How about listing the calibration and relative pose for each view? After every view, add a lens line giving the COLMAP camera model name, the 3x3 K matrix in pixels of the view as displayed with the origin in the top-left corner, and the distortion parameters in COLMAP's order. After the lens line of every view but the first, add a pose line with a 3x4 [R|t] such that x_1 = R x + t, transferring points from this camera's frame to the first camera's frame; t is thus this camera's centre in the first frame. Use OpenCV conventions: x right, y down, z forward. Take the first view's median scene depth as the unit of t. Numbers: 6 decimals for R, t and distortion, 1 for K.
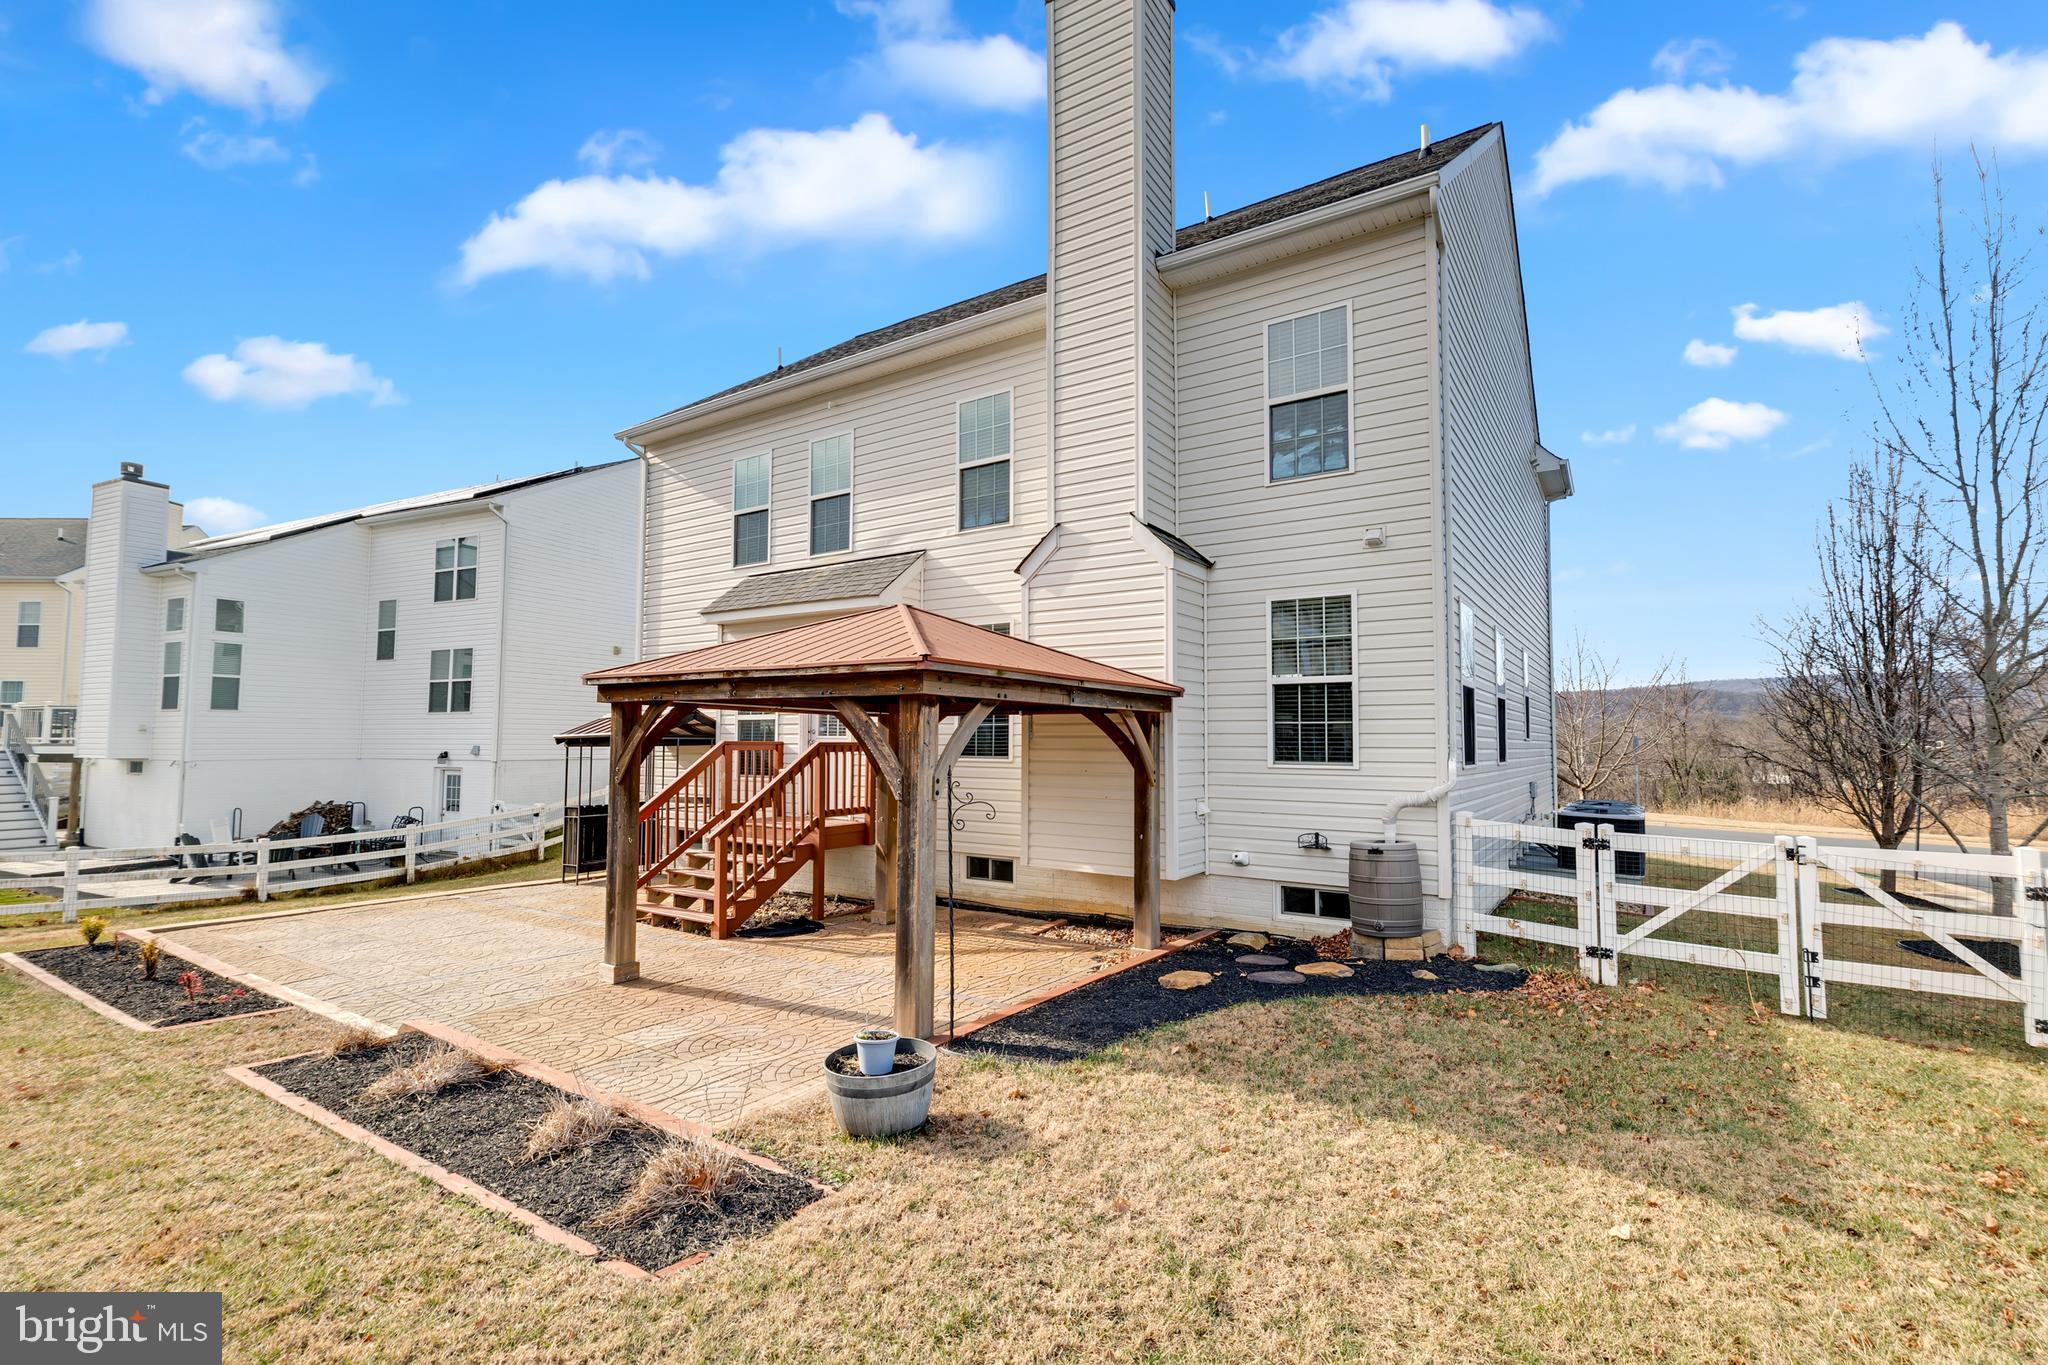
lens RADIAL K [[915.4, 0, 1024.0], [0, 915.4, 682.5], [0, 0, 1]] dist [0.004697, 0.000133]
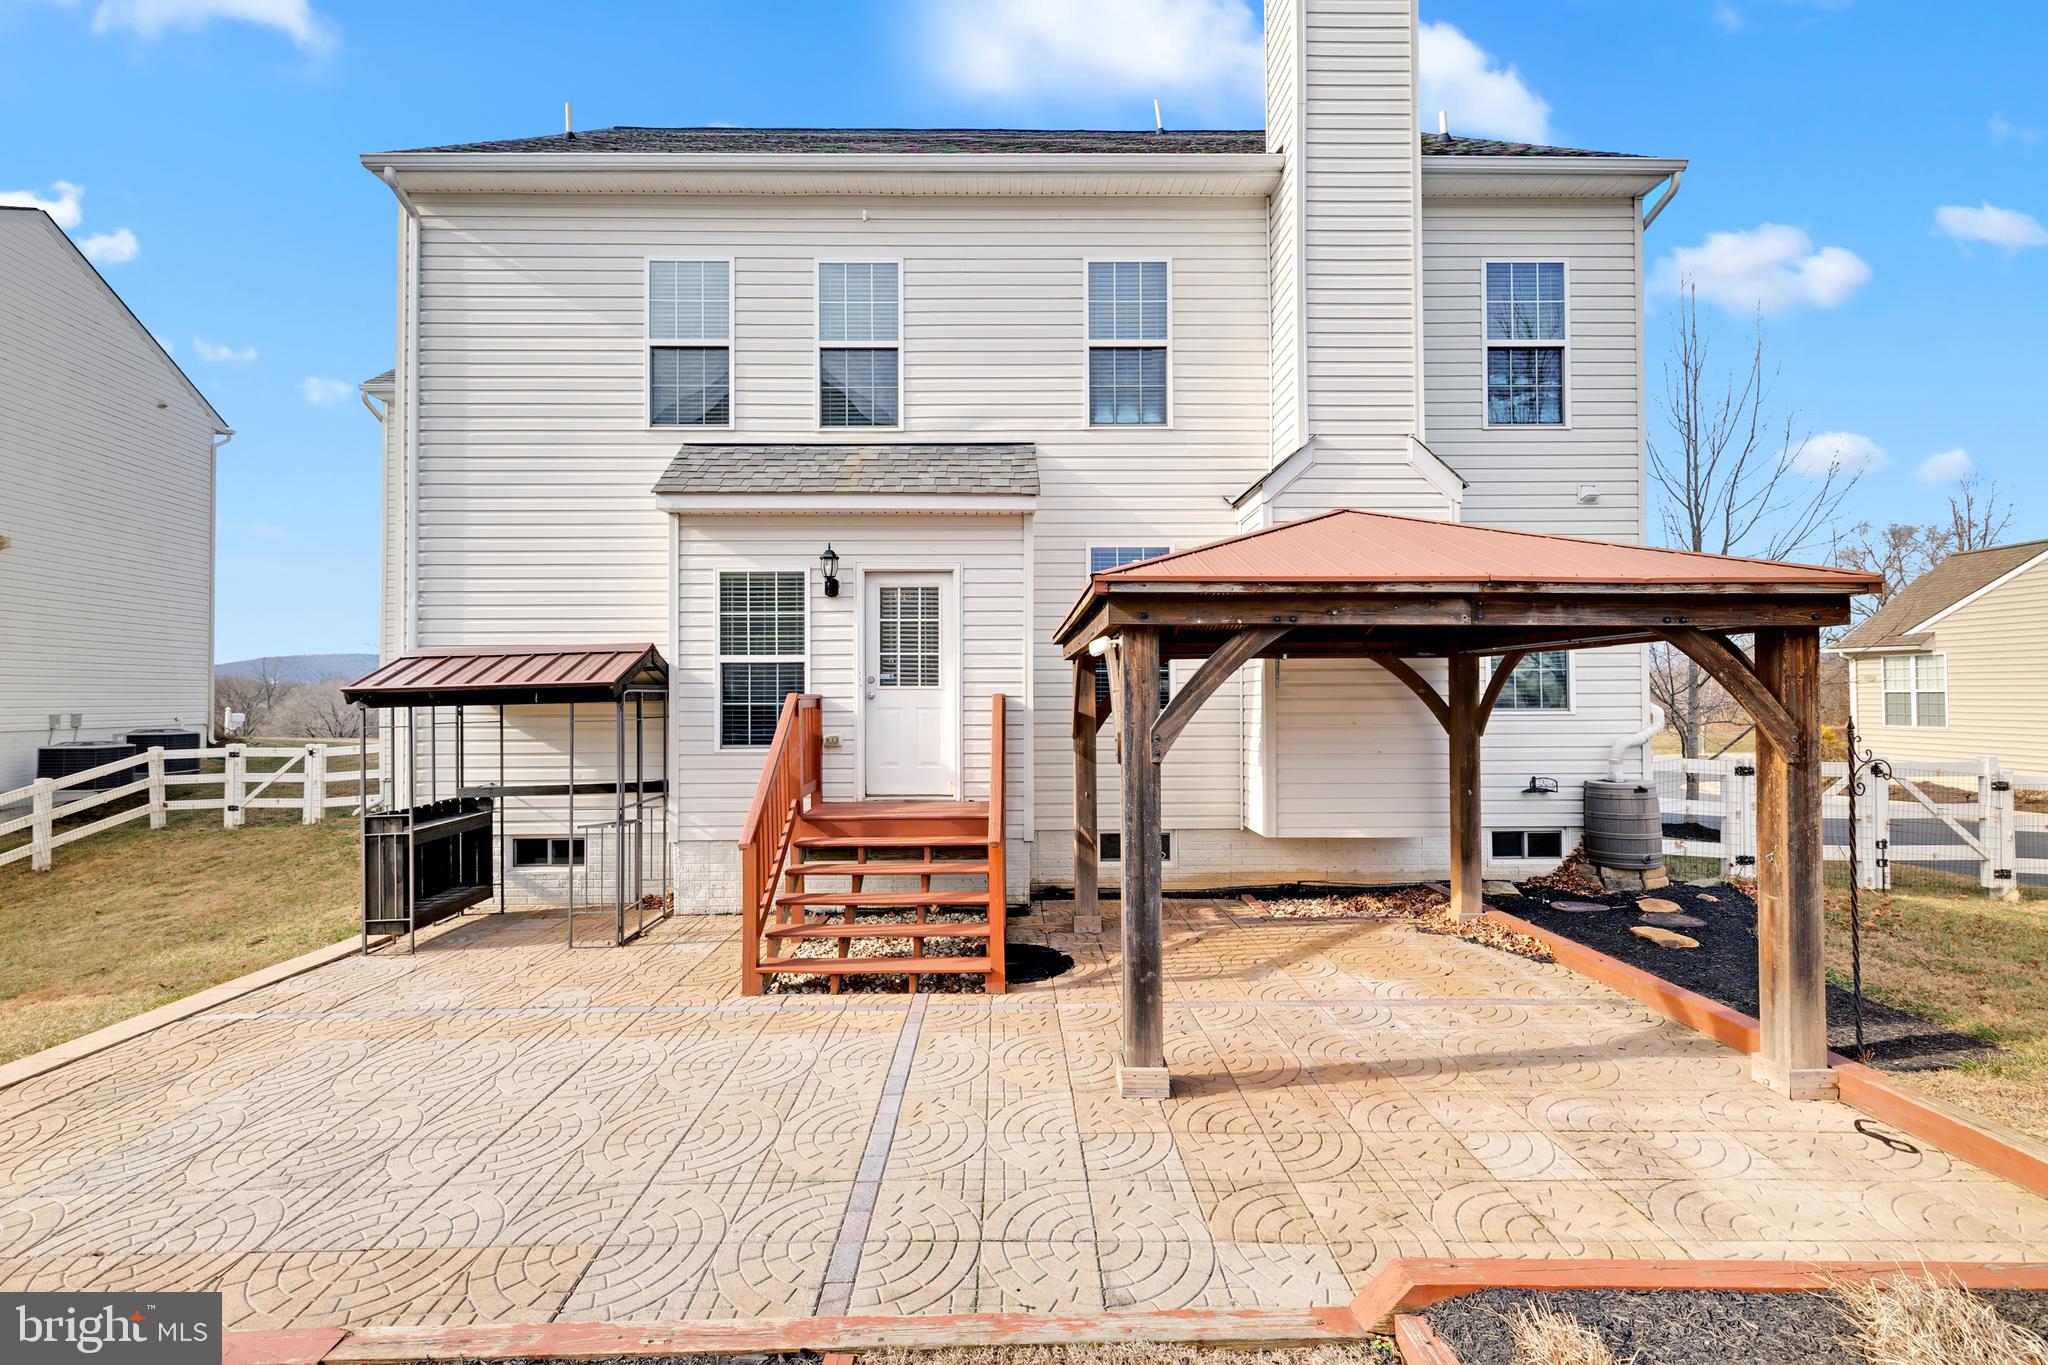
lens RADIAL K [[911.6, 0, 1026.8], [0, 911.6, 675.3], [0, 0, 1]] dist [0.002124, 0.000371]
pose [[0.820686, 0.003459, 0.571369, -0.647117], [-0.028500, 0.998985, 0.034888, 0.027212], [-0.570668, -0.044916, 0.819952, 0.433784]]
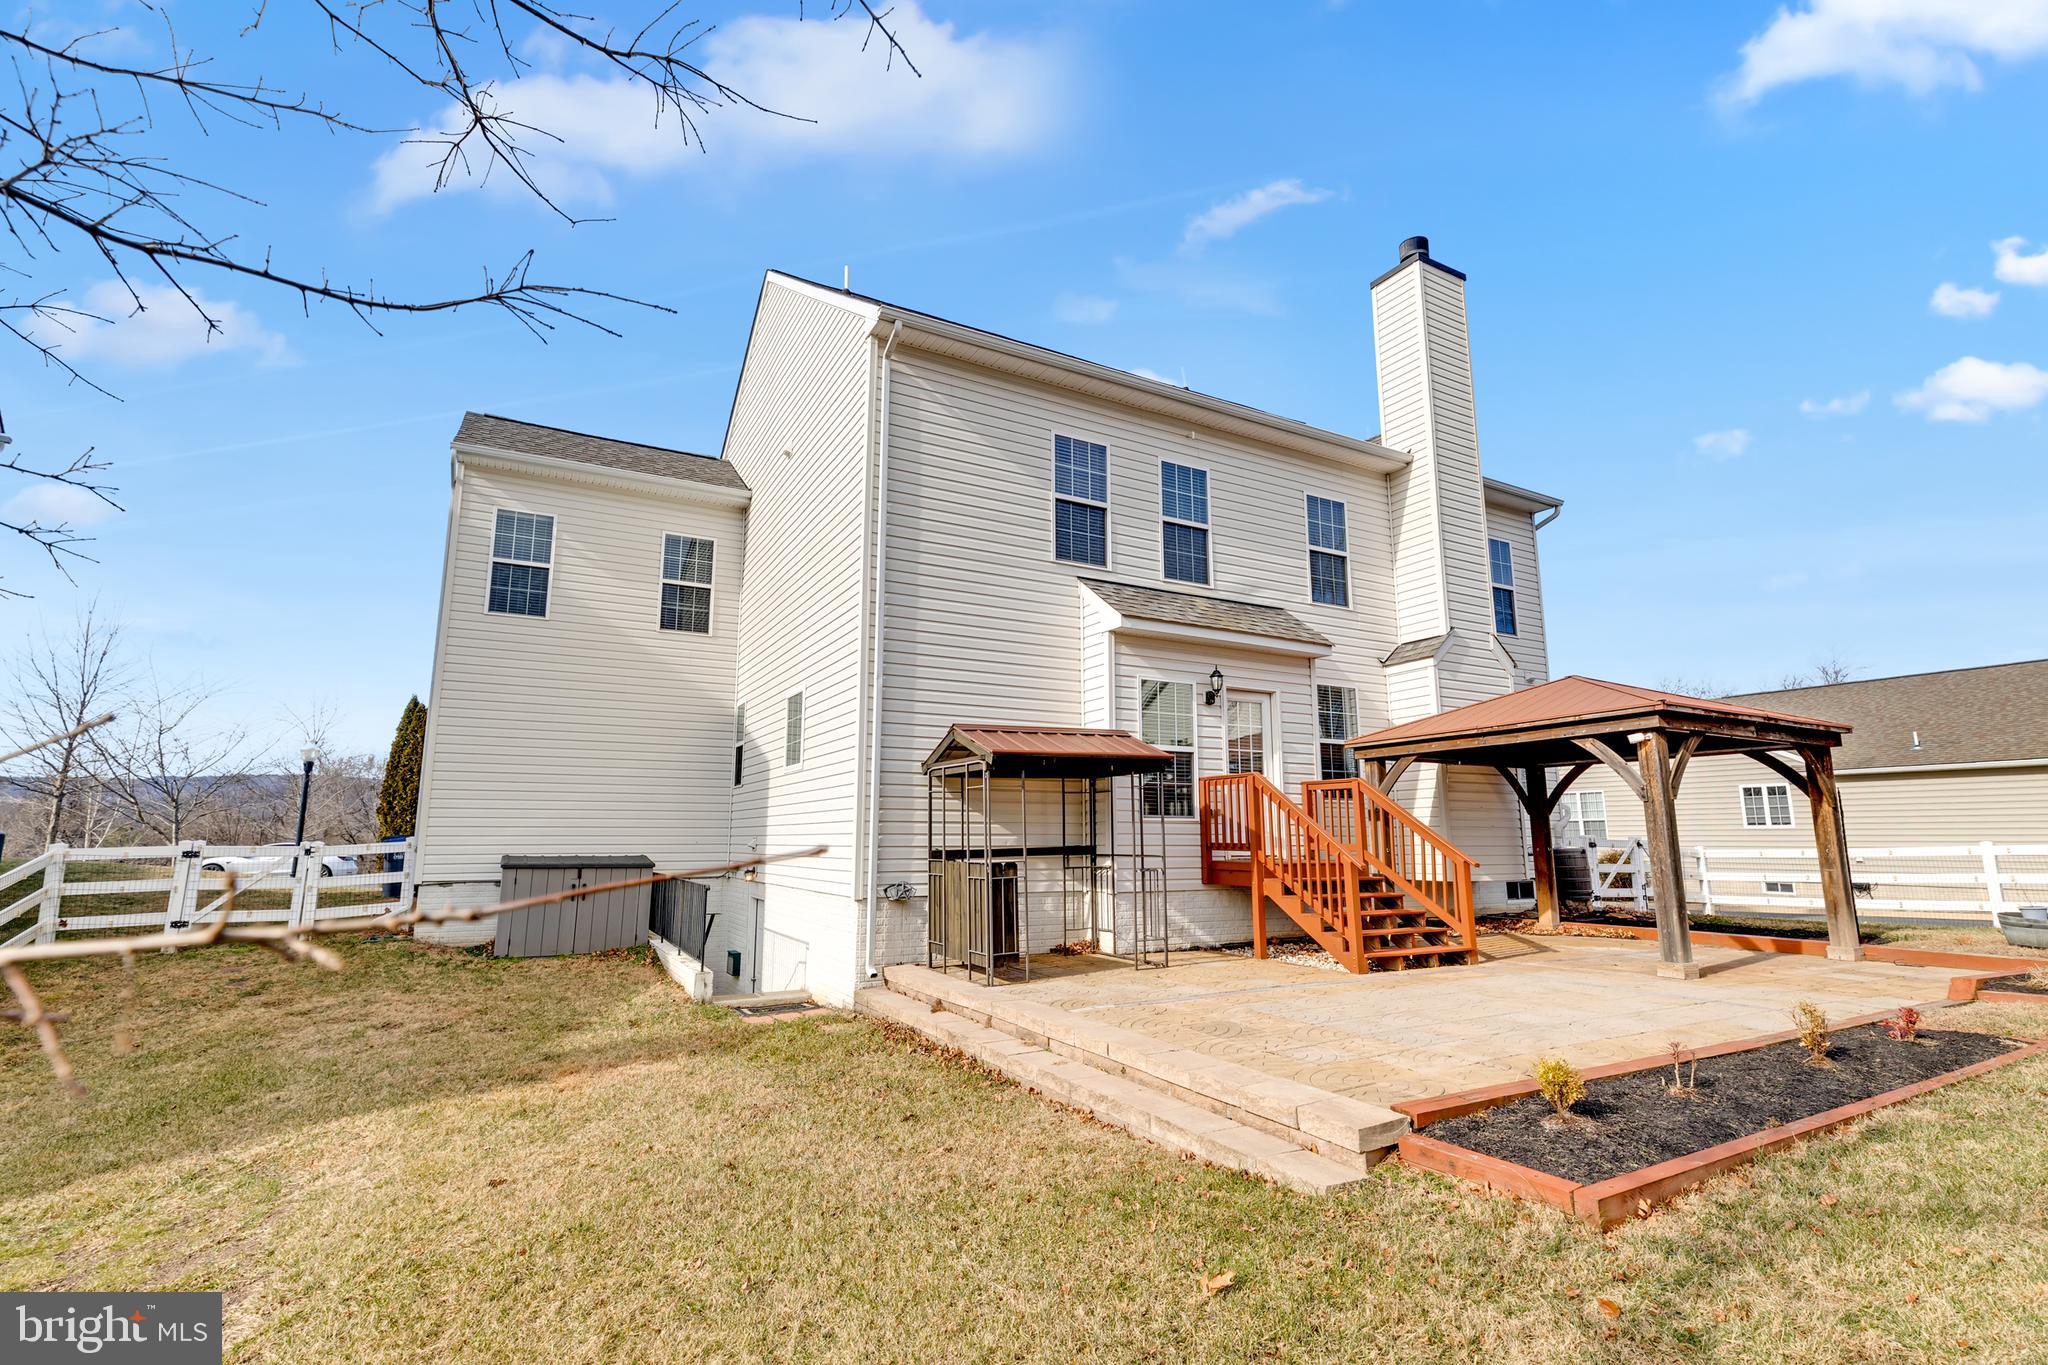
lens RADIAL K [[888.6, 0, 997.7], [0, 888.6, 694.0], [0, 0, 1]] dist [0.001913, 0.000263]
pose [[0.482732, 0.137733, 0.864870, -1.389432], [-0.055632, 0.990384, -0.126670, 0.129175], [-0.874000, 0.013033, 0.485752, 0.923218]]
